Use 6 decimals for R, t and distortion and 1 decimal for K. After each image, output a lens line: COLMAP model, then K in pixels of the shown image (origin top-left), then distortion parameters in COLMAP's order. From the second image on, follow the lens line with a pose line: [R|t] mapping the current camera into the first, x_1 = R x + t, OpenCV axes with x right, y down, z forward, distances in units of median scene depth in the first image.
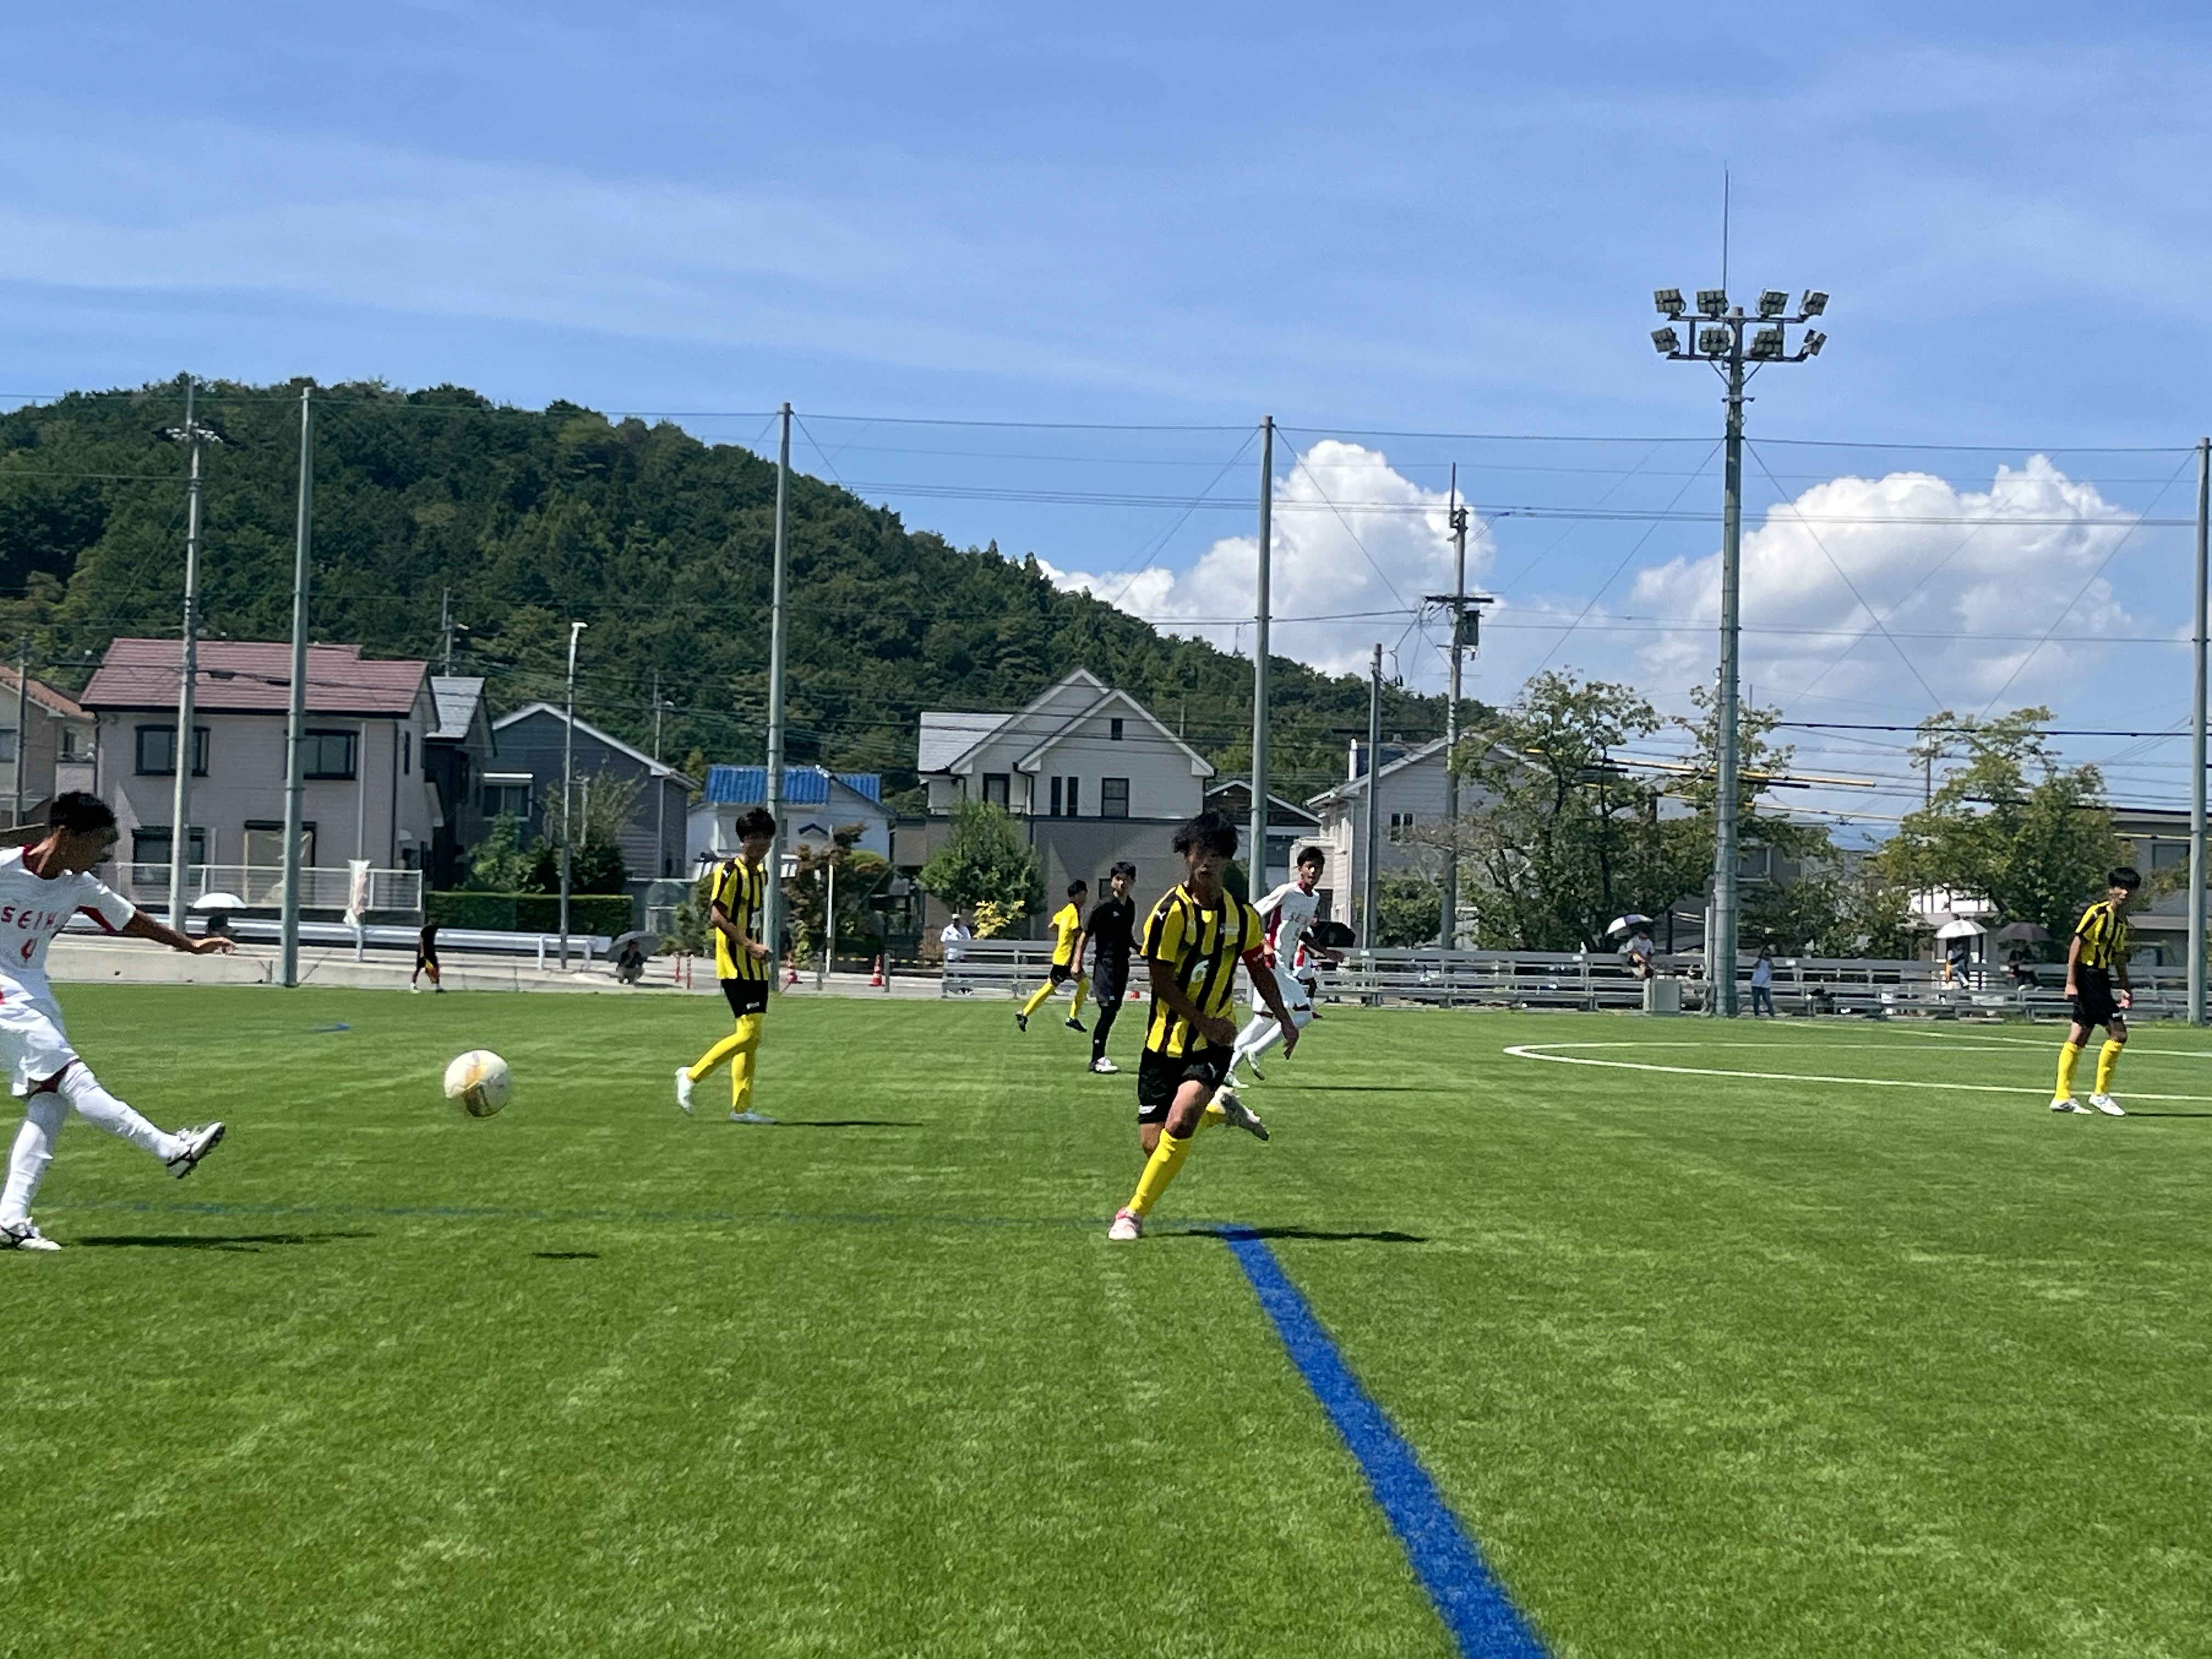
lens RADIAL K [[3764.7, 0, 1102.7], [0, 3764.7, 809.6], [0, 0, 1]] dist [0.100961, 0.000000]
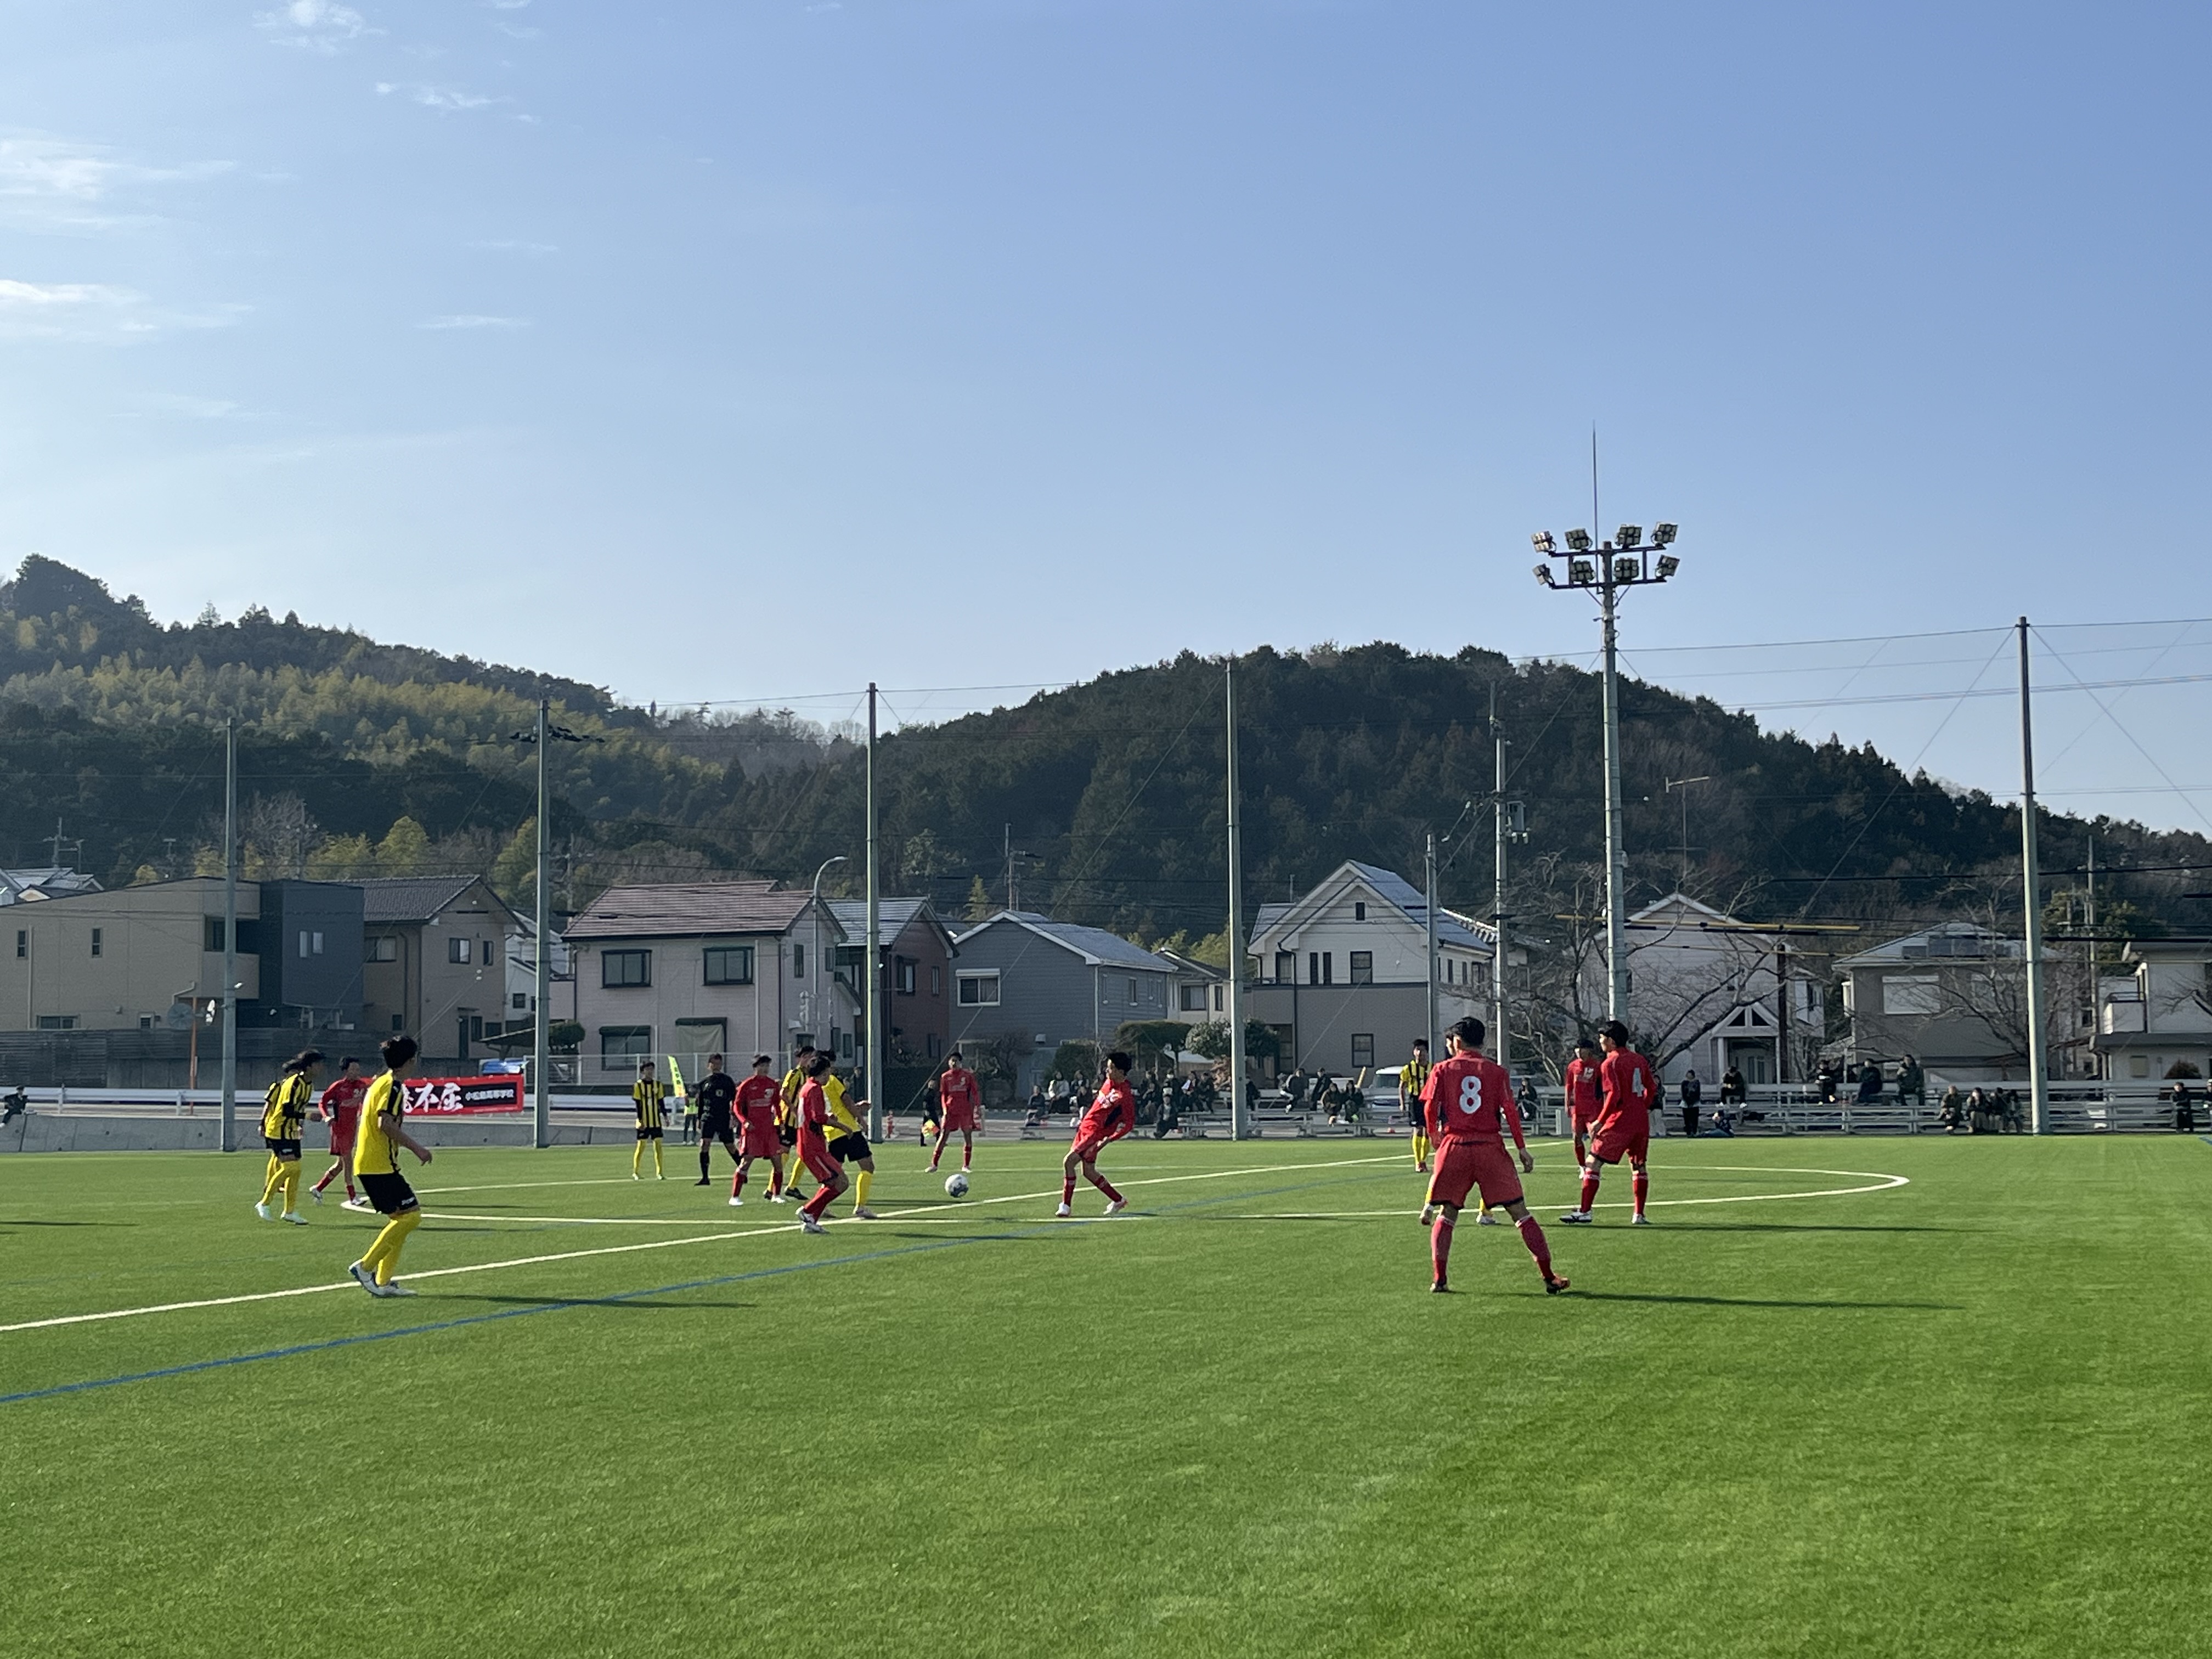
lens RADIAL K [[3124.2, 0, 1129.9], [0, 3124.2, 881.5], [0, 0, 1]] dist [0.094861, 0.000000]
pose [[0.945586, -0.056901, -0.320359, 0.259717], [0.047296, 0.998170, -0.037691, 0.003646], [0.321918, 0.020489, 0.946546, 0.011585]]
